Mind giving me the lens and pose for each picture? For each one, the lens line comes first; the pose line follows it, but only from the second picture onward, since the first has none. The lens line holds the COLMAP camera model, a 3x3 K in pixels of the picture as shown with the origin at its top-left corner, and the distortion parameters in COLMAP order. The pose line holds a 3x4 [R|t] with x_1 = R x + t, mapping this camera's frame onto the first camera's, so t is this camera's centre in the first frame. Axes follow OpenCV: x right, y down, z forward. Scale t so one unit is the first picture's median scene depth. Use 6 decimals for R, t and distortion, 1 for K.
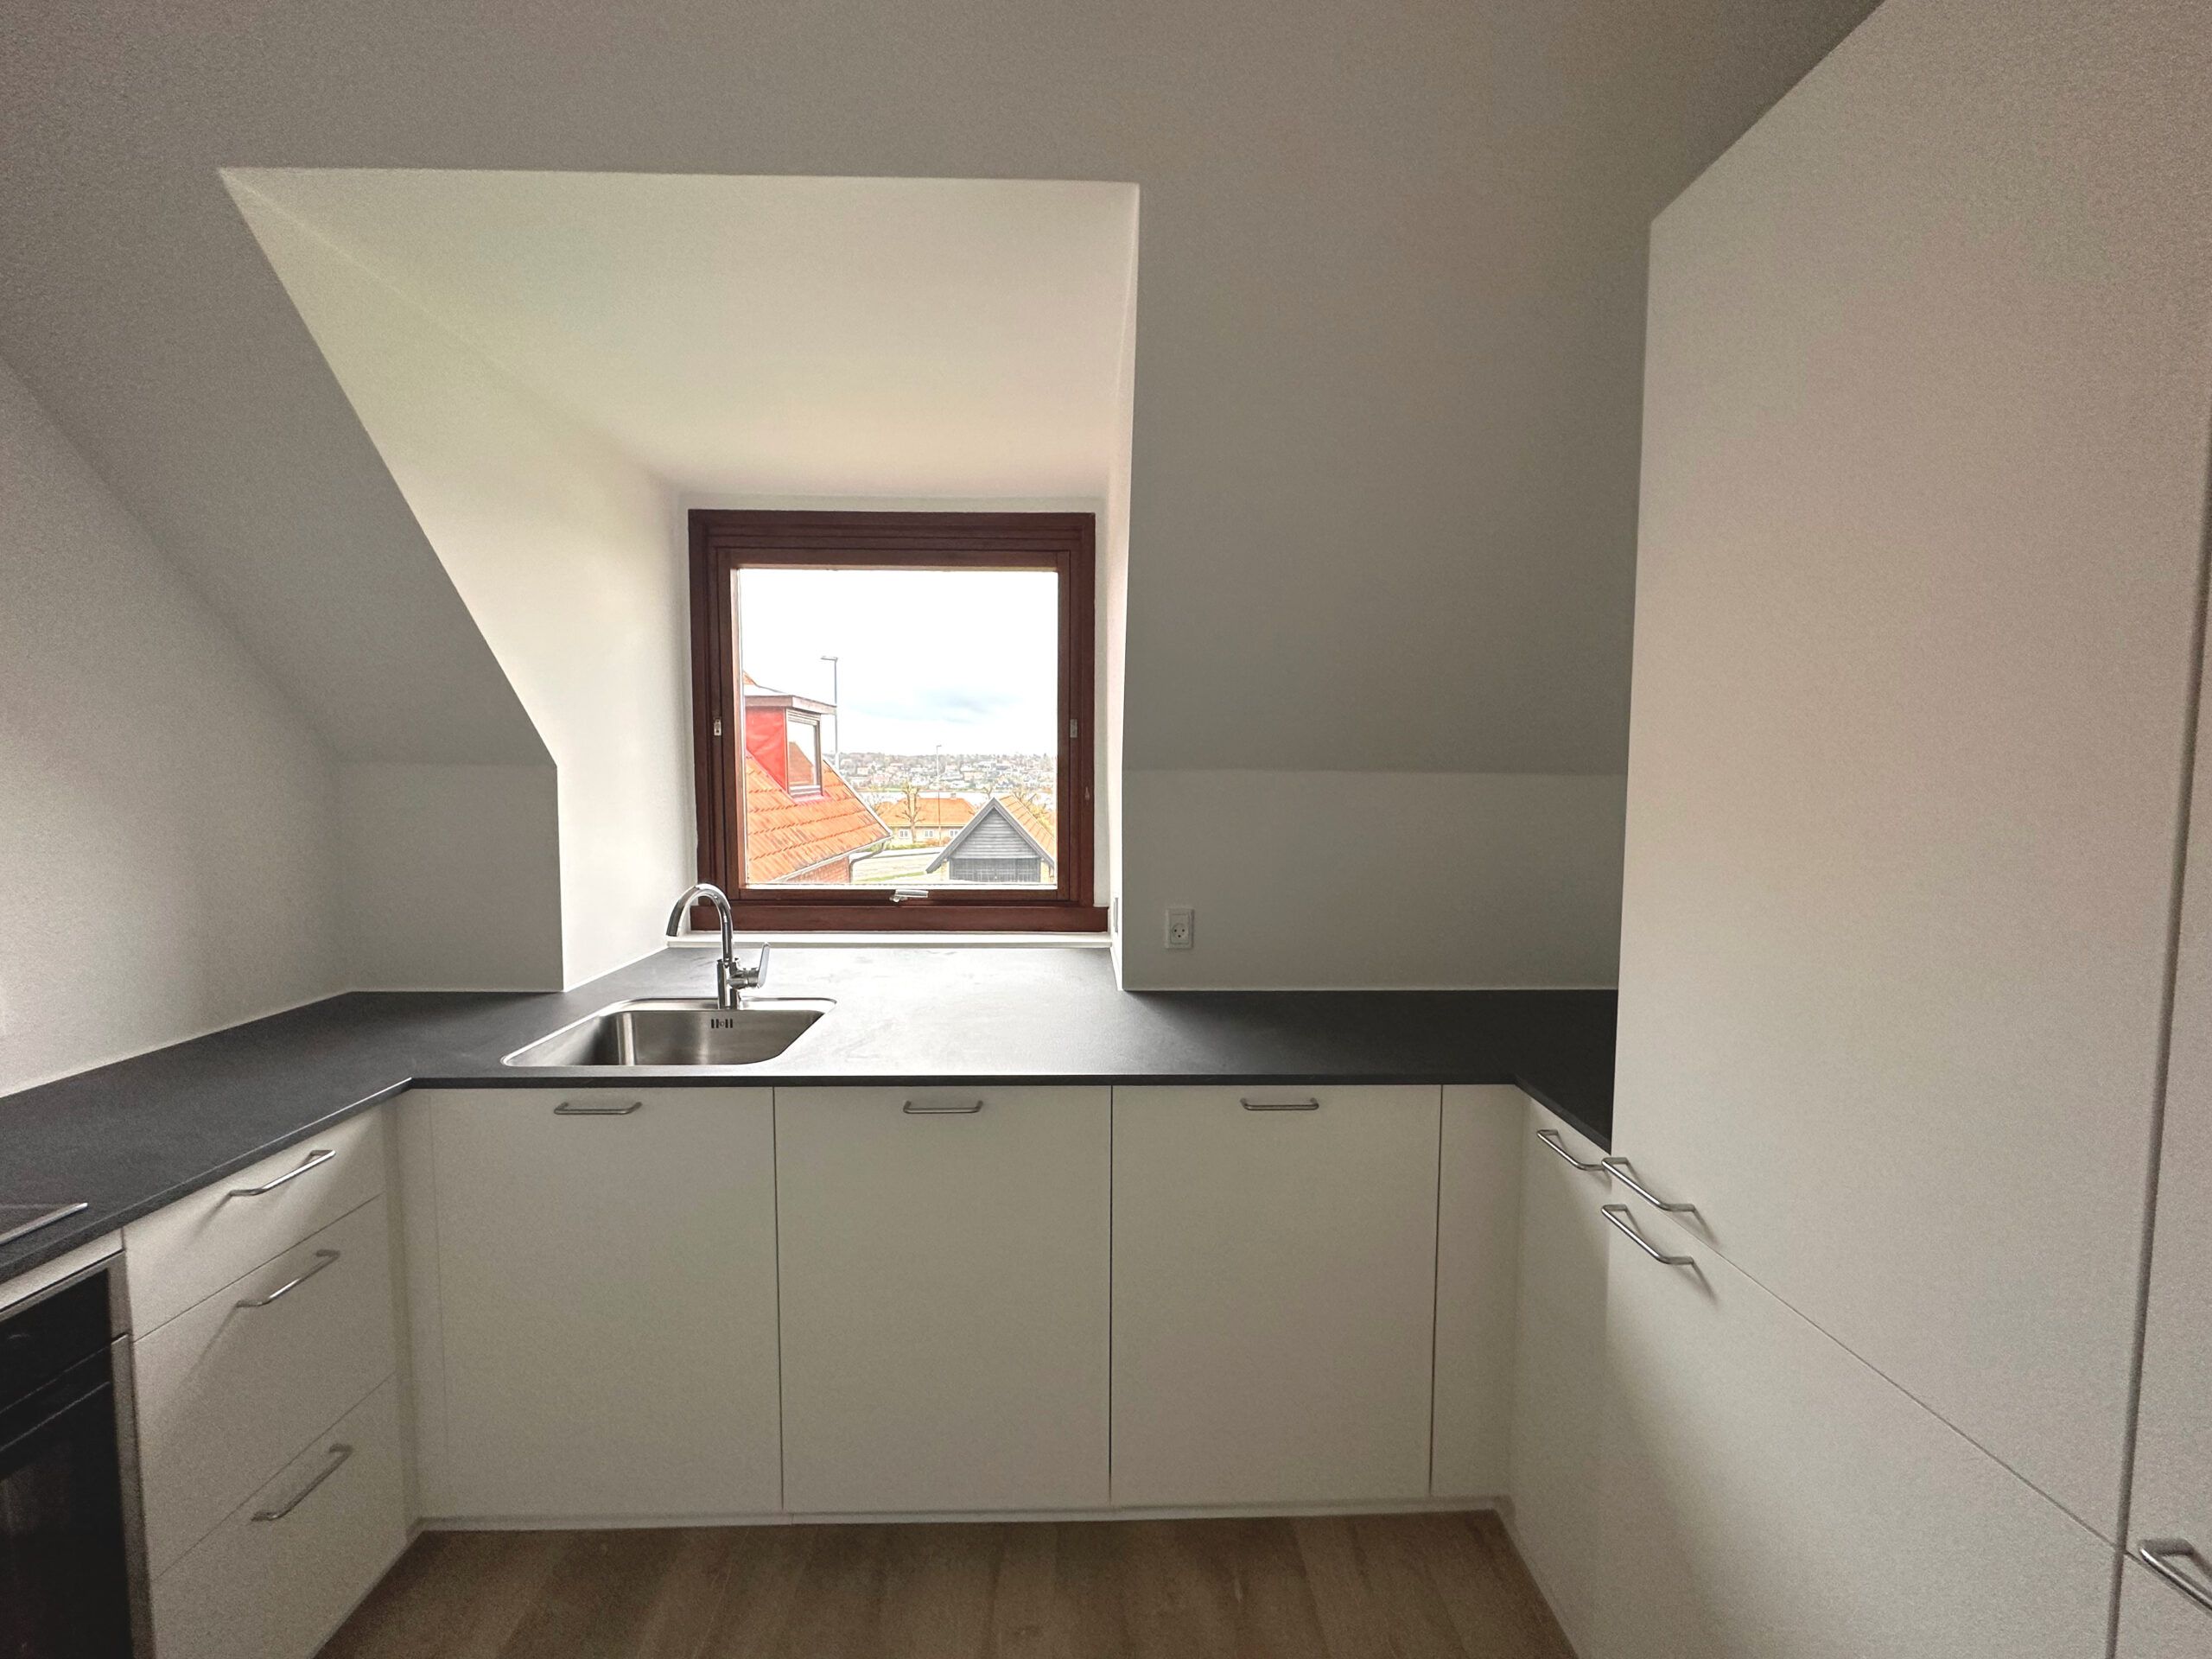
lens RADIAL K [[879.6, 0, 1108.0], [0, 879.6, 831.1], [0, 0, 1]] dist [-0.001130, 0.000314]
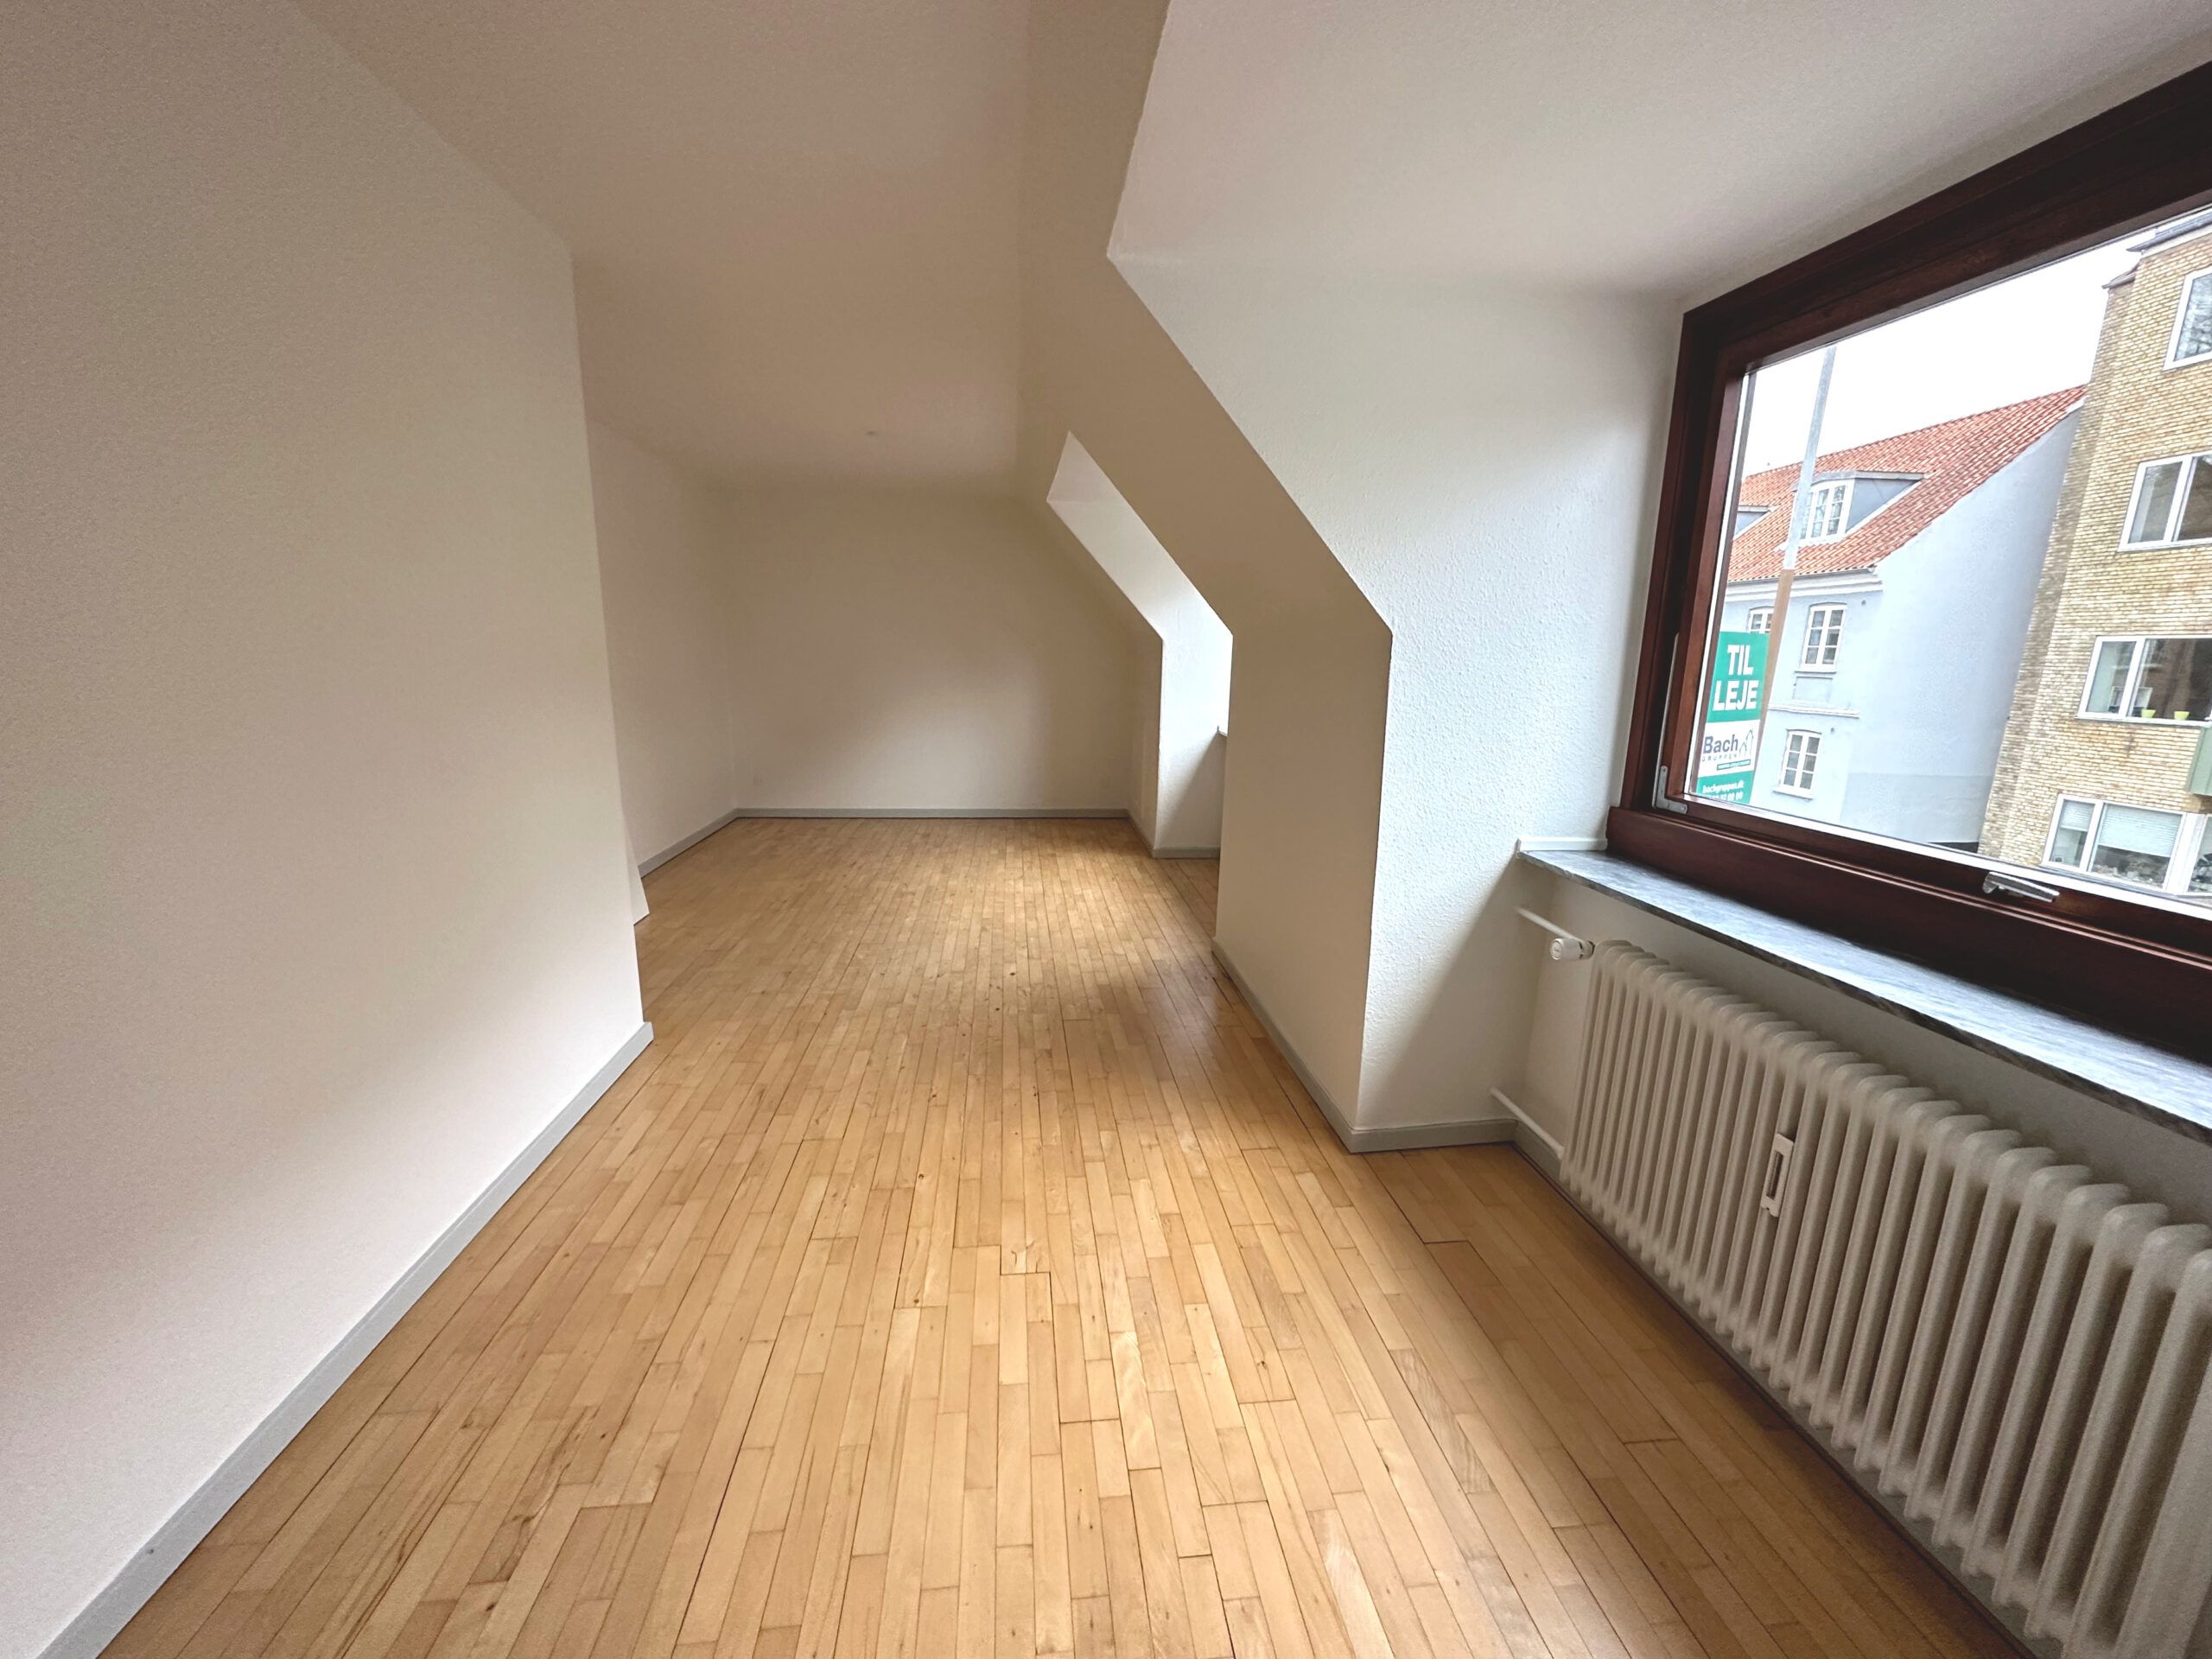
lens RADIAL K [[879.6, 0, 1108.0], [0, 879.6, 831.1], [0, 0, 1]] dist [-0.001130, 0.000314]
pose [[0.081422, 0.207199, -0.974905, 0.077843], [-0.087440, 0.975866, 0.200100, -0.004366], [0.992837, 0.068953, 0.097575, 0.091220]]
